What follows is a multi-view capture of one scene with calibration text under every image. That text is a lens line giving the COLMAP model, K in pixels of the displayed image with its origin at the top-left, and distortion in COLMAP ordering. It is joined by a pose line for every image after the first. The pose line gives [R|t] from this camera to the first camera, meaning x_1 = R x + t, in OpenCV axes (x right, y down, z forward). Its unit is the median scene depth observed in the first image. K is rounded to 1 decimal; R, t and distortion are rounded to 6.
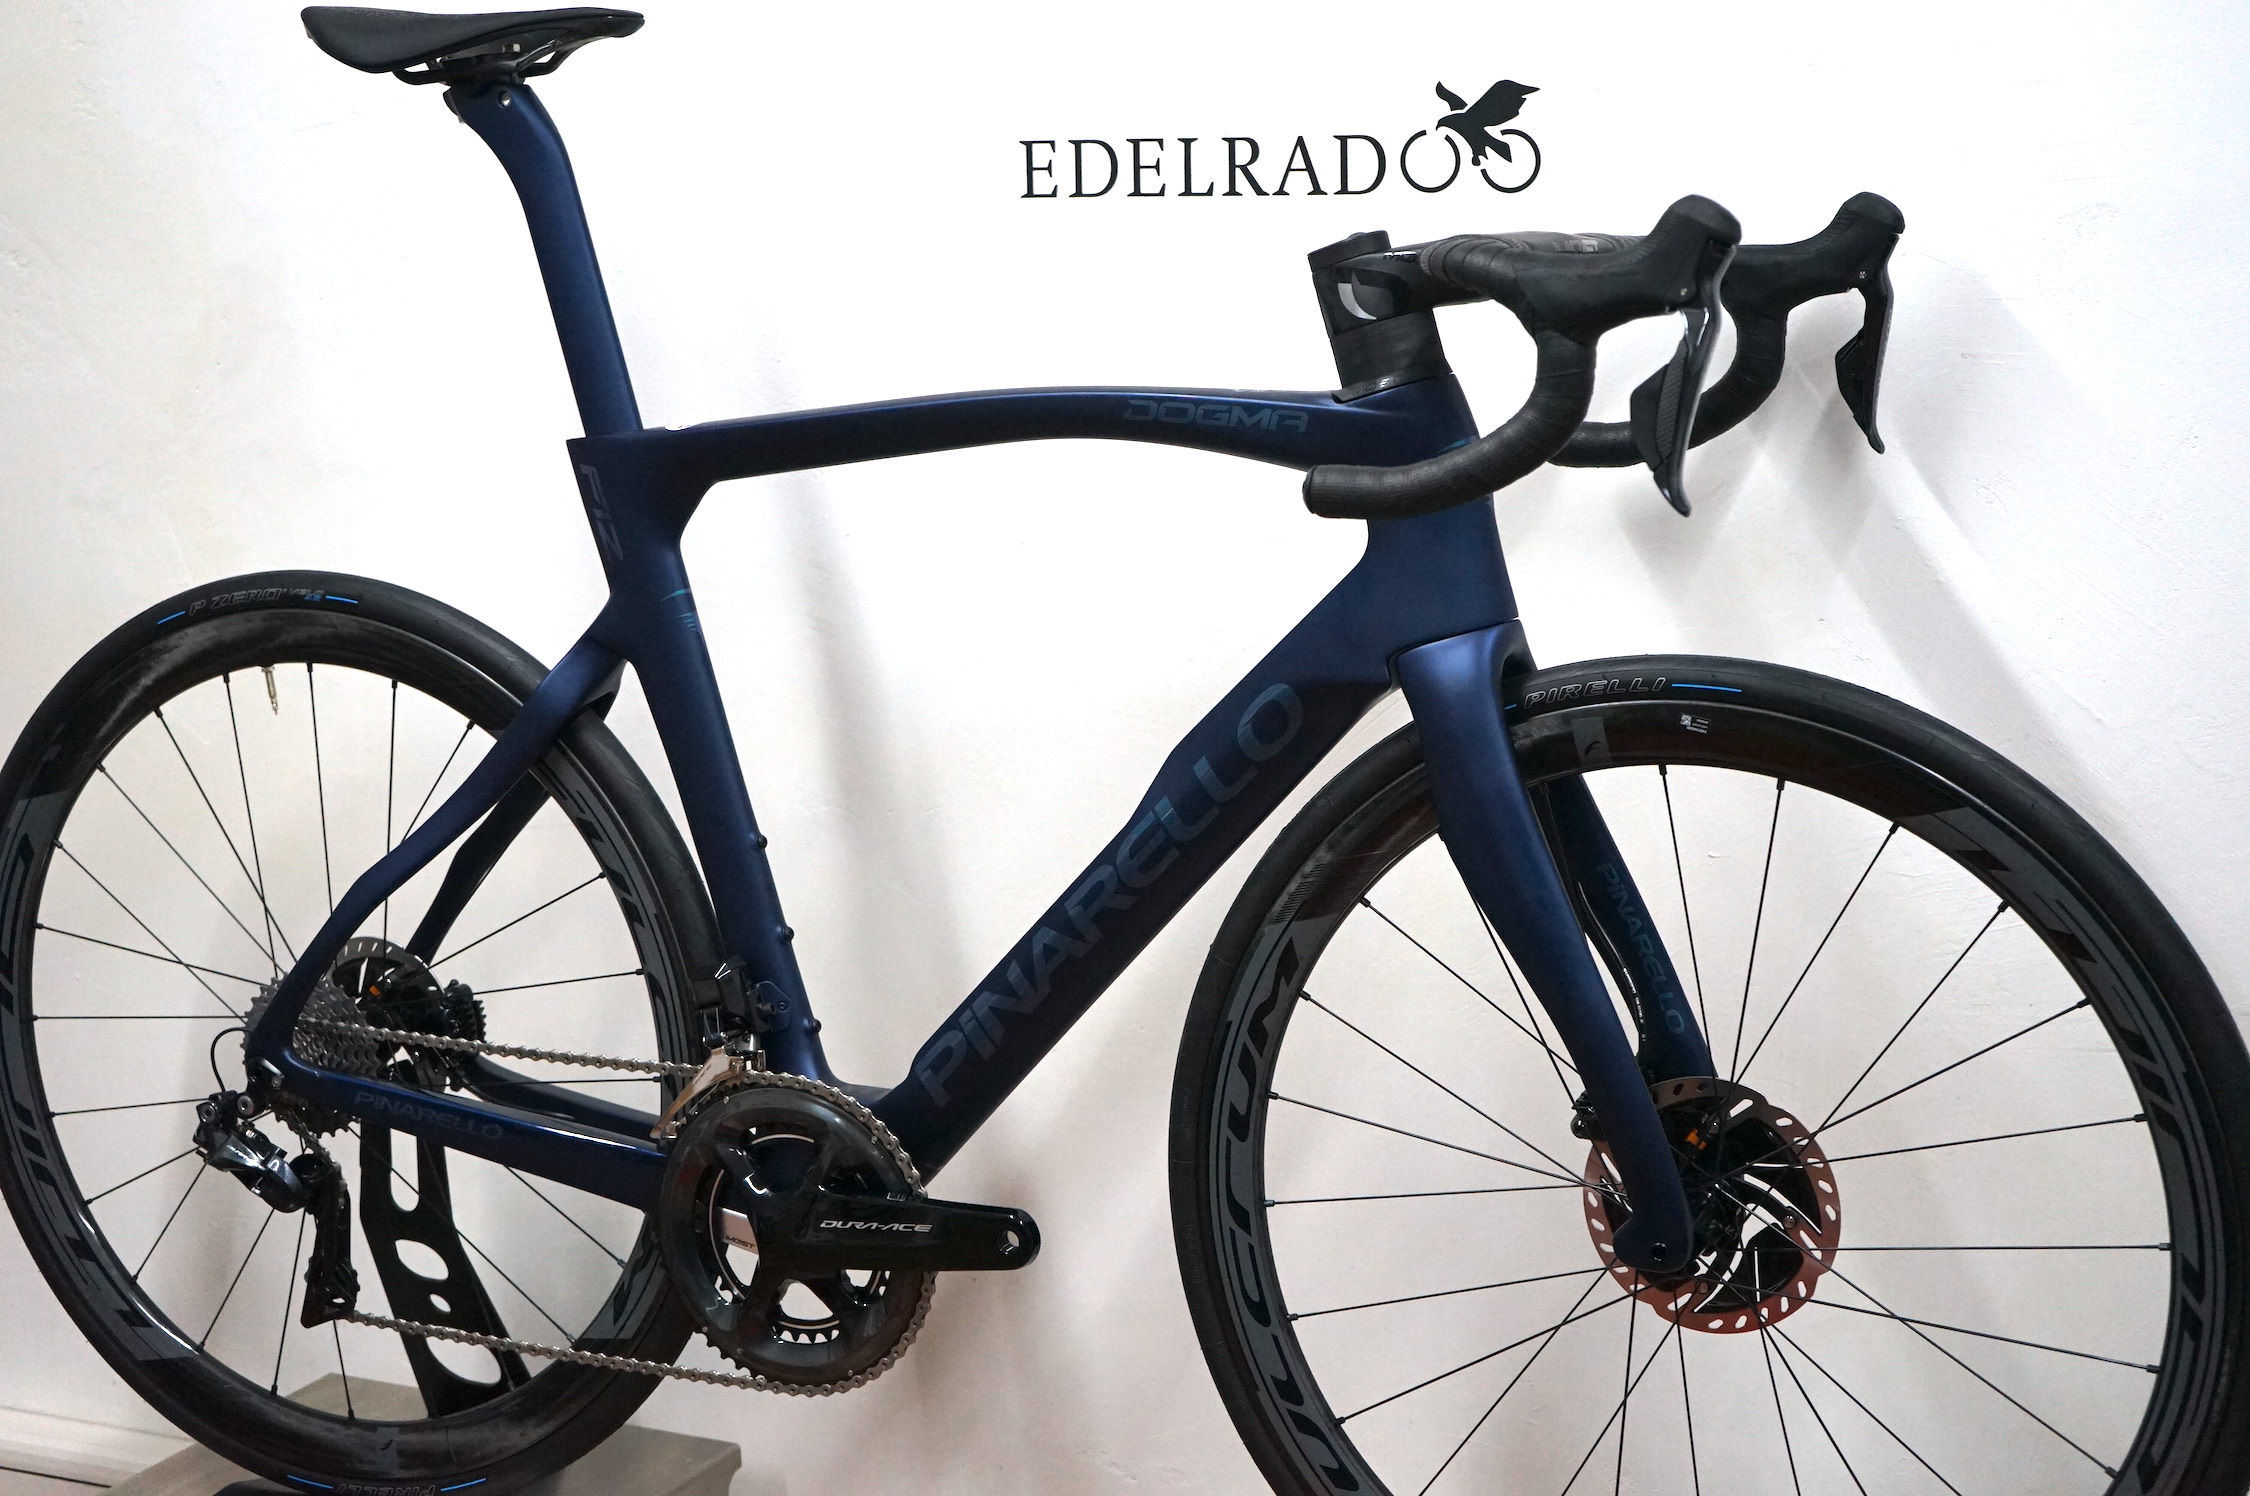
lens RADIAL K [[3574.3, 0, 1128.2], [0, 3574.3, 779.9], [0, 0, 1]] dist [-0.002700, -0.029502]
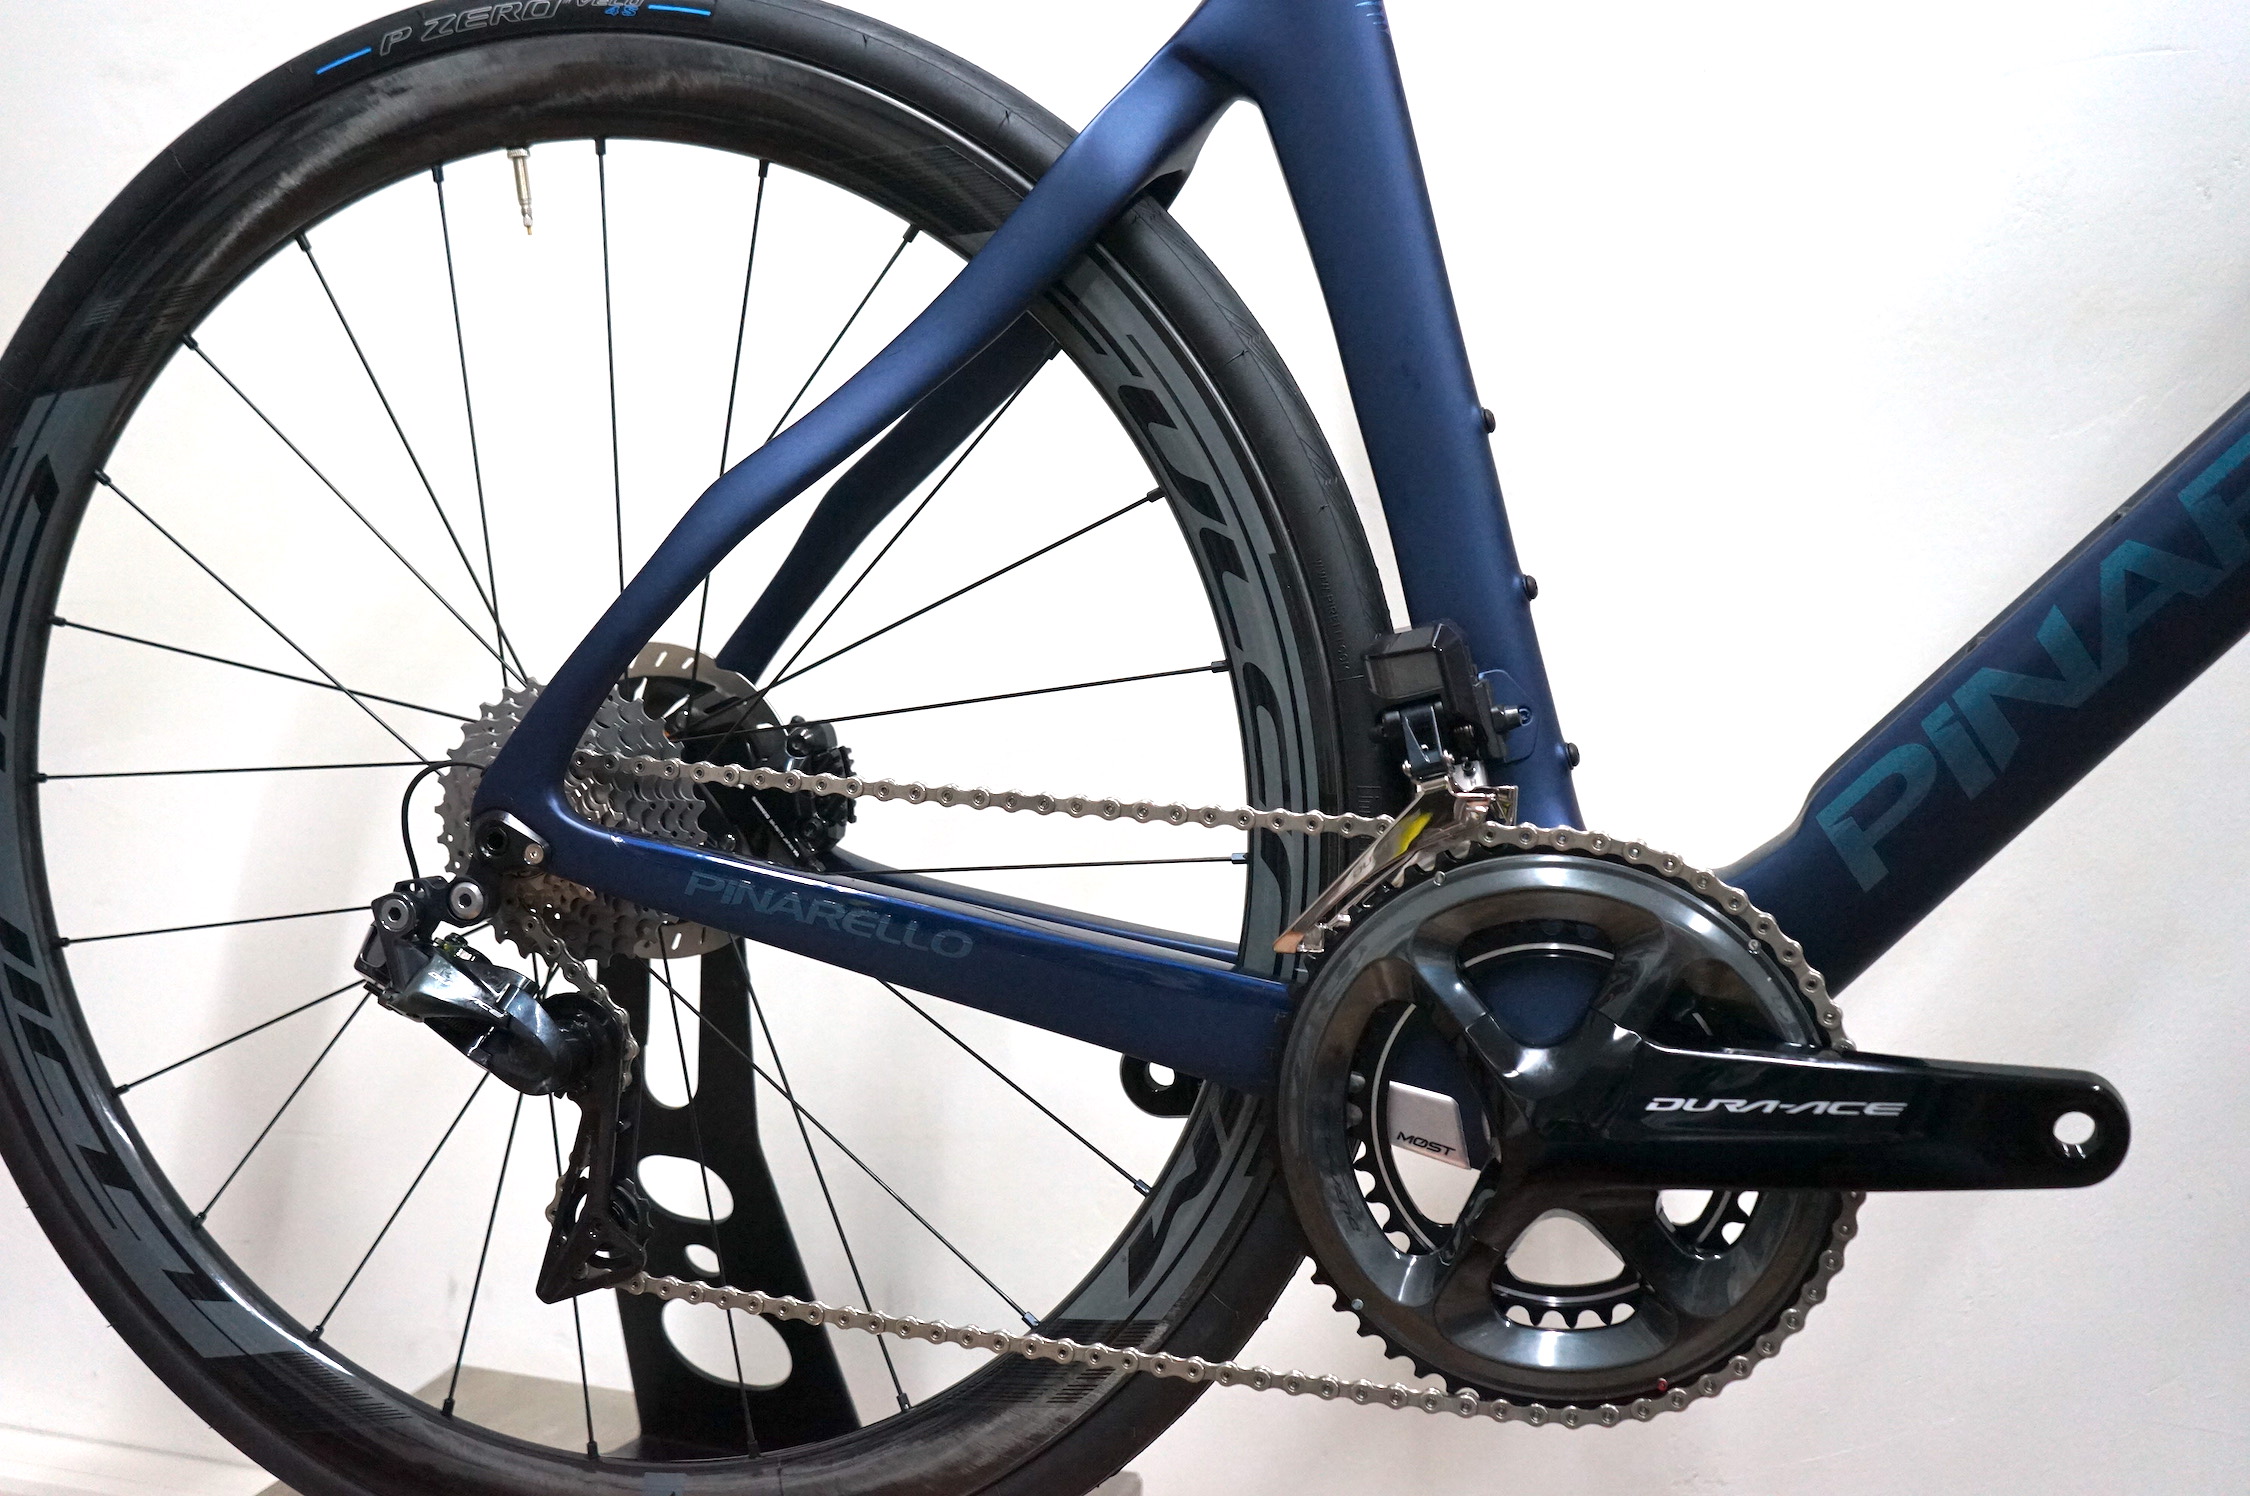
lens RADIAL K [[2459.4, 0, 1125.0], [0, 2459.4, 748.0], [0, 0, 1]] dist [0.001339, 0.006392]
pose [[0.985132, 0.029790, 0.169197, -0.220573], [-0.020114, 0.998078, -0.058616, 0.091517], [-0.170618, 0.054341, 0.983838, 0.630556]]
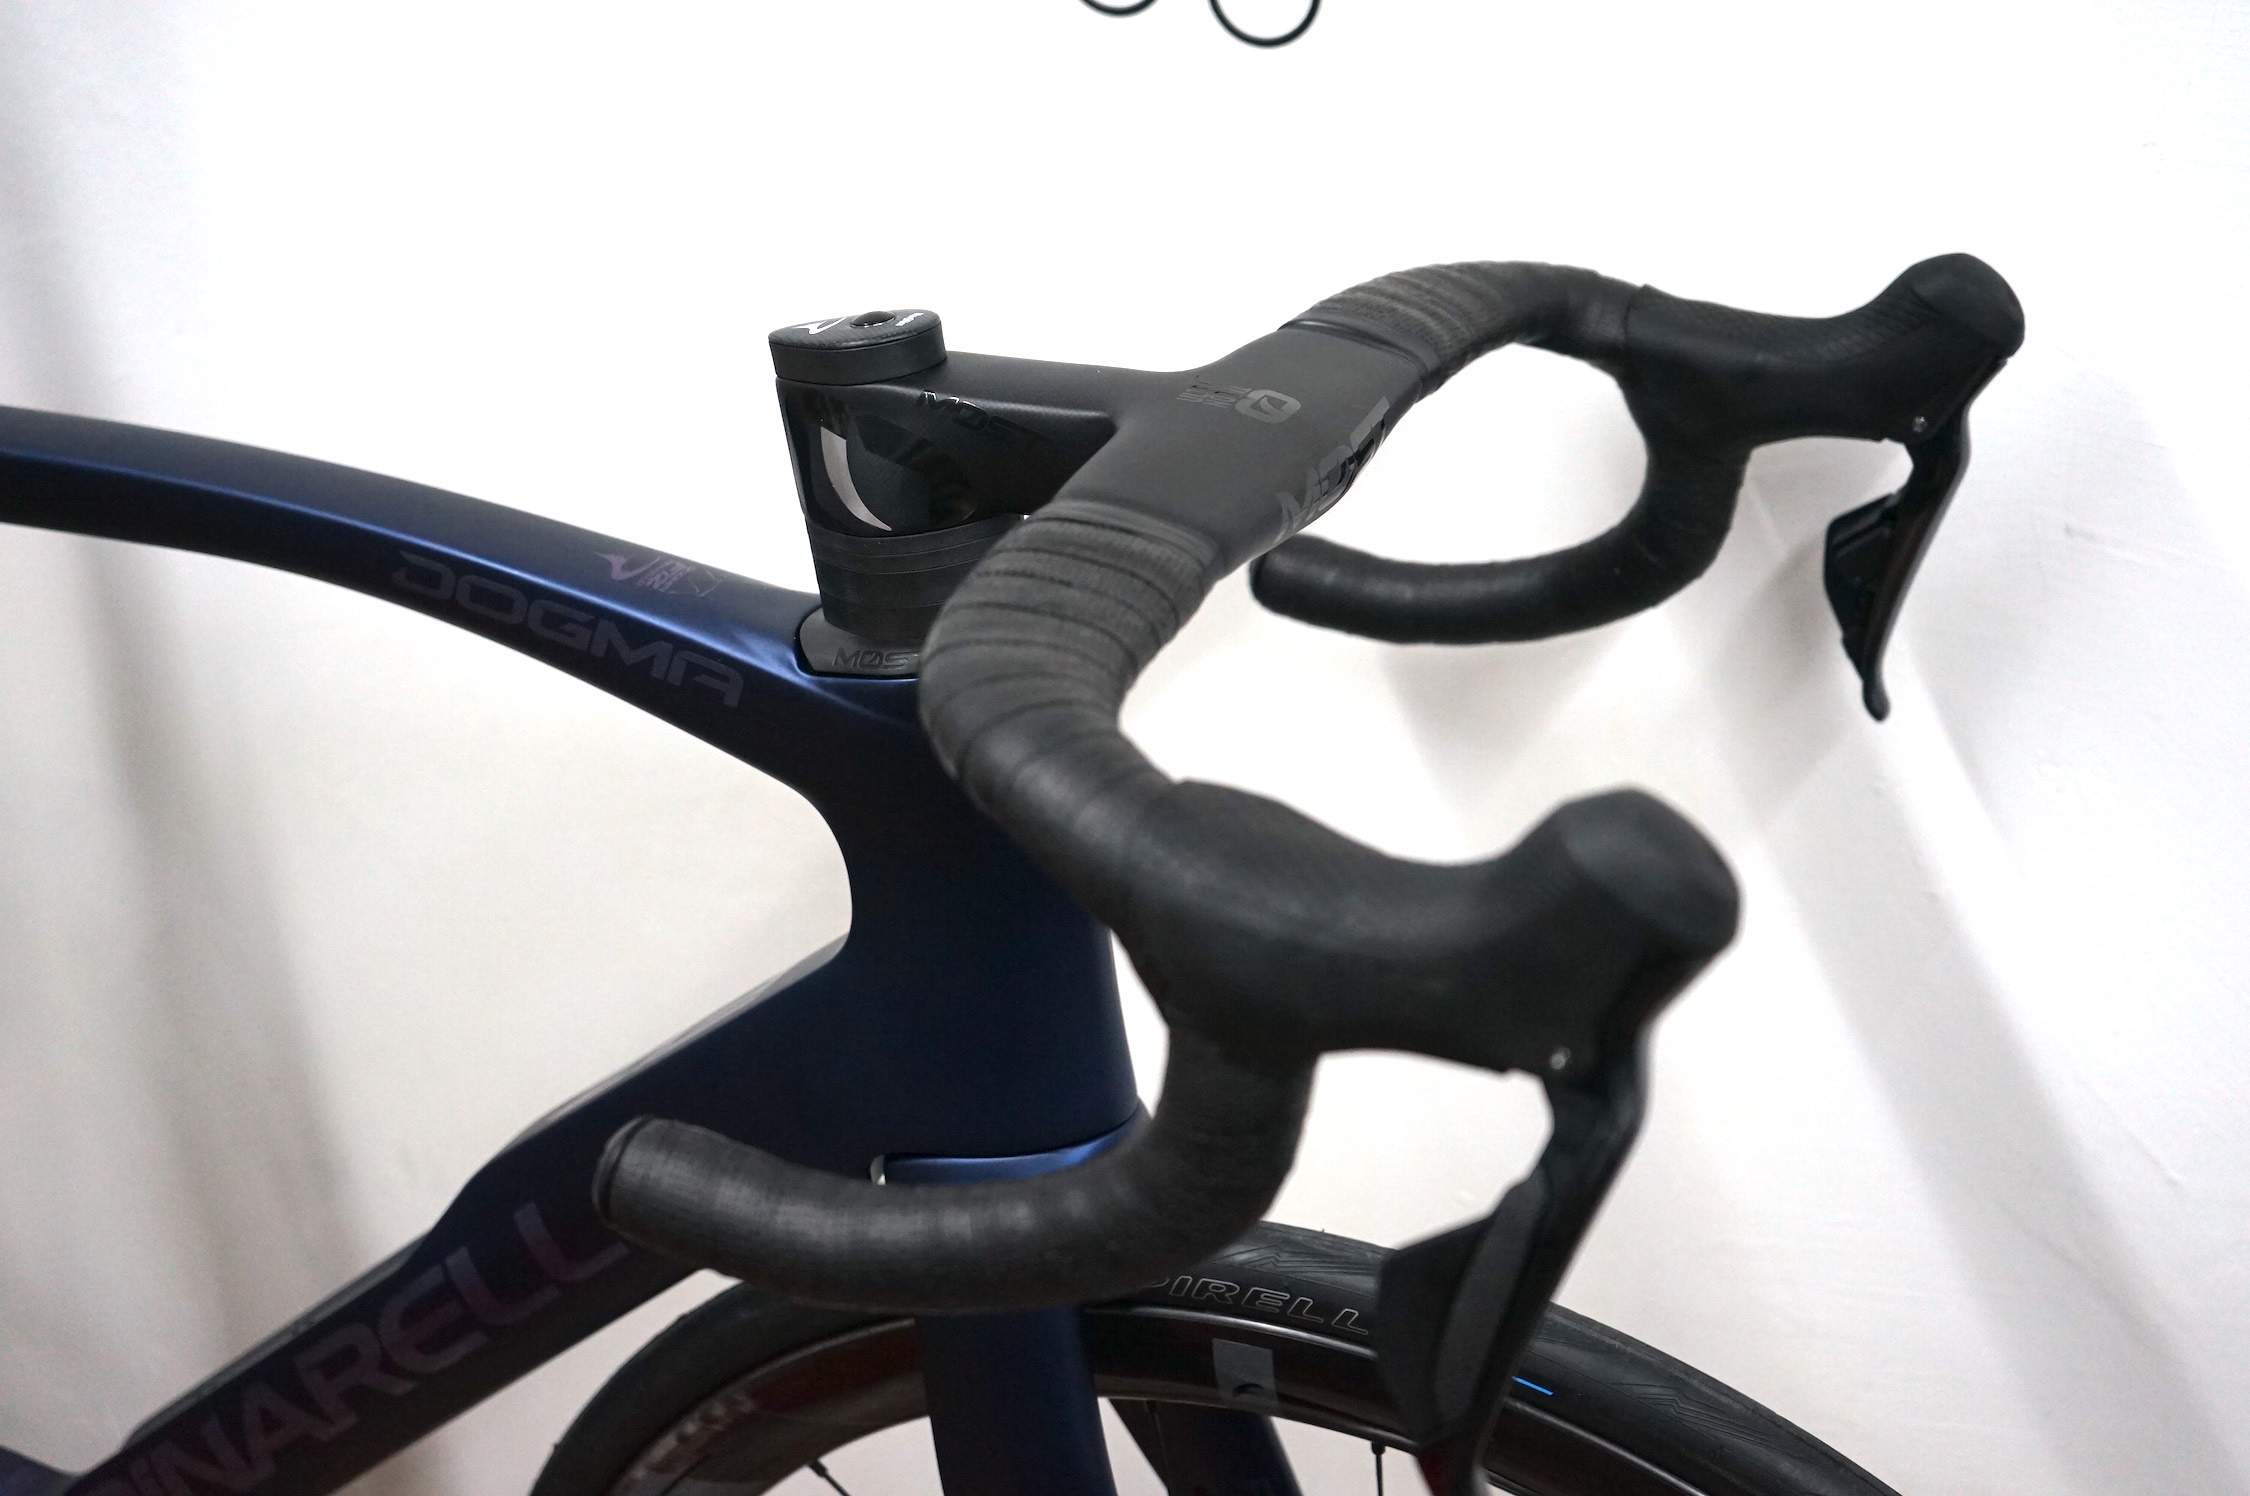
lens RADIAL K [[3074.2, 0, 1126.7], [0, 3074.2, 817.4], [0, 0, 1]] dist [0.016278, 0.027512]
pose [[0.994128, 0.089305, 0.061106, 0.069977], [-0.104112, 0.943306, 0.315175, -0.197281], [-0.029494, -0.319686, 0.947064, 0.538962]]
